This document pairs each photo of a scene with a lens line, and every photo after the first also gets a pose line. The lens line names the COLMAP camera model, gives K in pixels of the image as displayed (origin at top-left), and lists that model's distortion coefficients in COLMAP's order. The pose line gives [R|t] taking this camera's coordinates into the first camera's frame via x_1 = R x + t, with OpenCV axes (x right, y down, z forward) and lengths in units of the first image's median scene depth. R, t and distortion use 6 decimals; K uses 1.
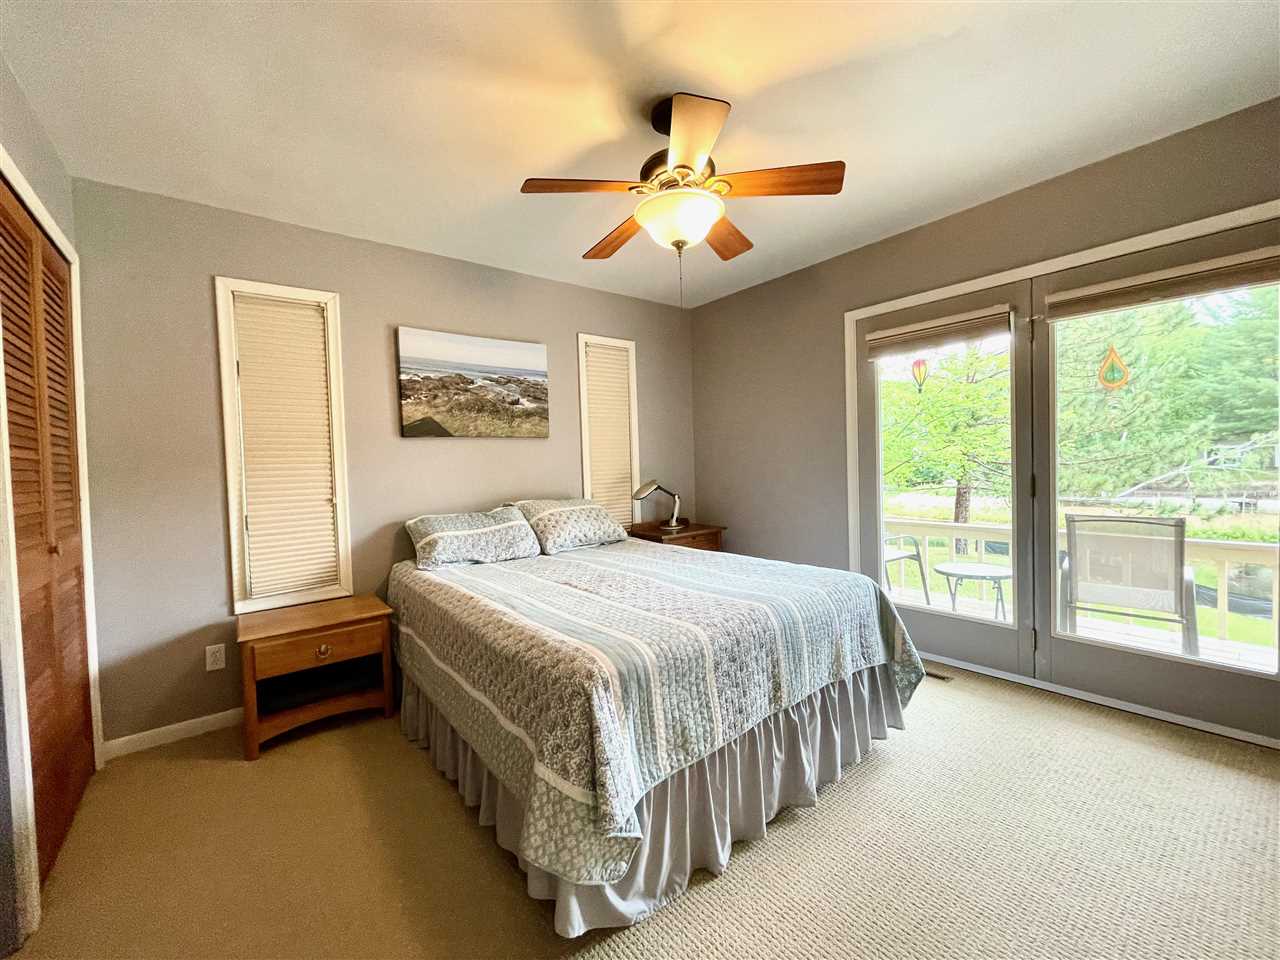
lens RADIAL K [[514.8, 0, 634.0], [0, 514.8, 475.6], [0, 0, 1]] dist [0.000161, -0.000055]
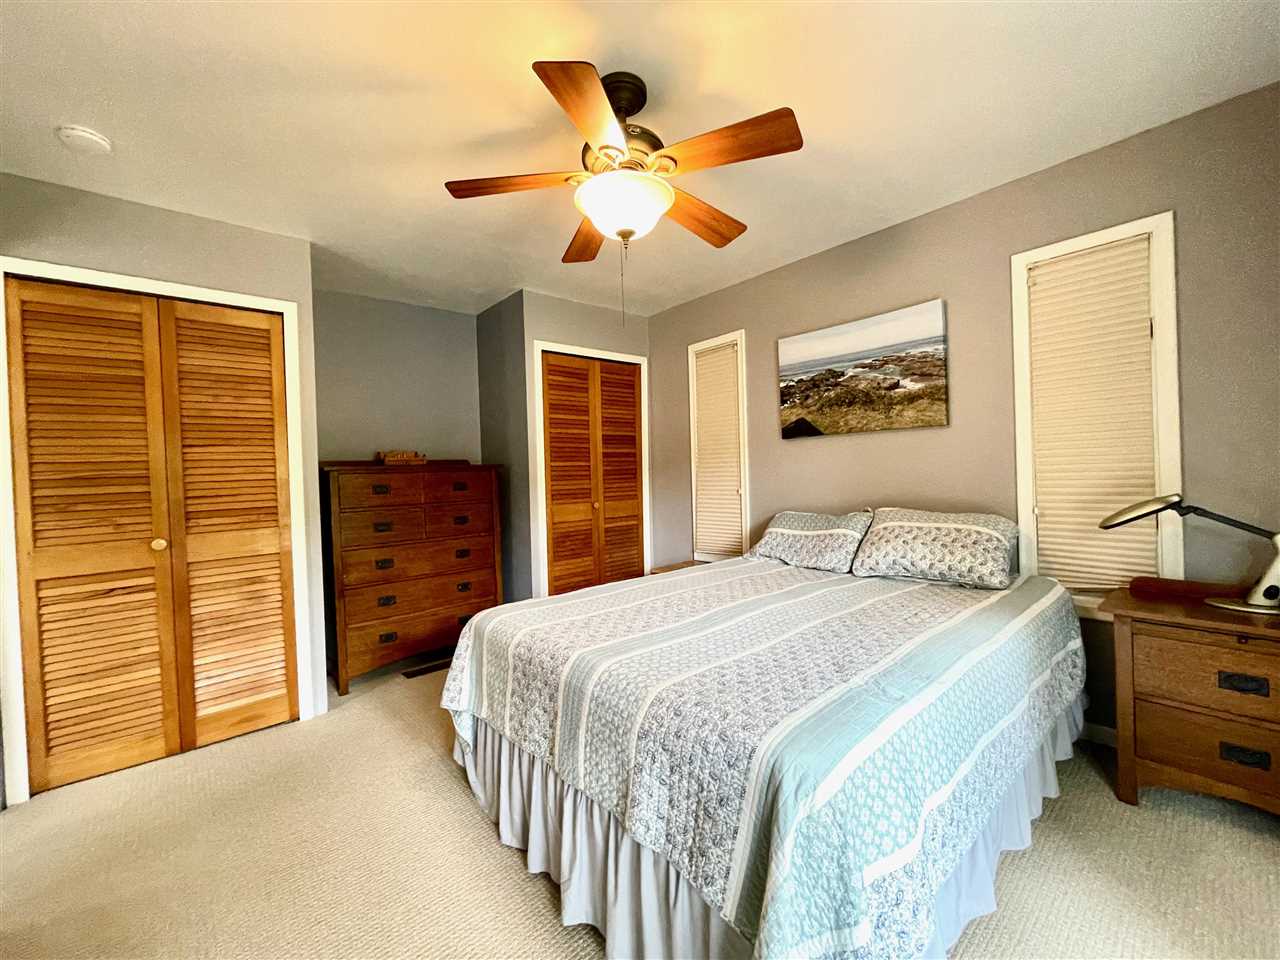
lens RADIAL K [[514.8, 0, 634.0], [0, 514.8, 475.6], [0, 0, 1]] dist [0.000161, -0.000055]
pose [[0.037738, 0.043693, -0.998332, 0.603554], [0.012730, 0.998942, 0.044201, -0.044503], [0.999207, -0.014376, 0.037142, 0.583633]]
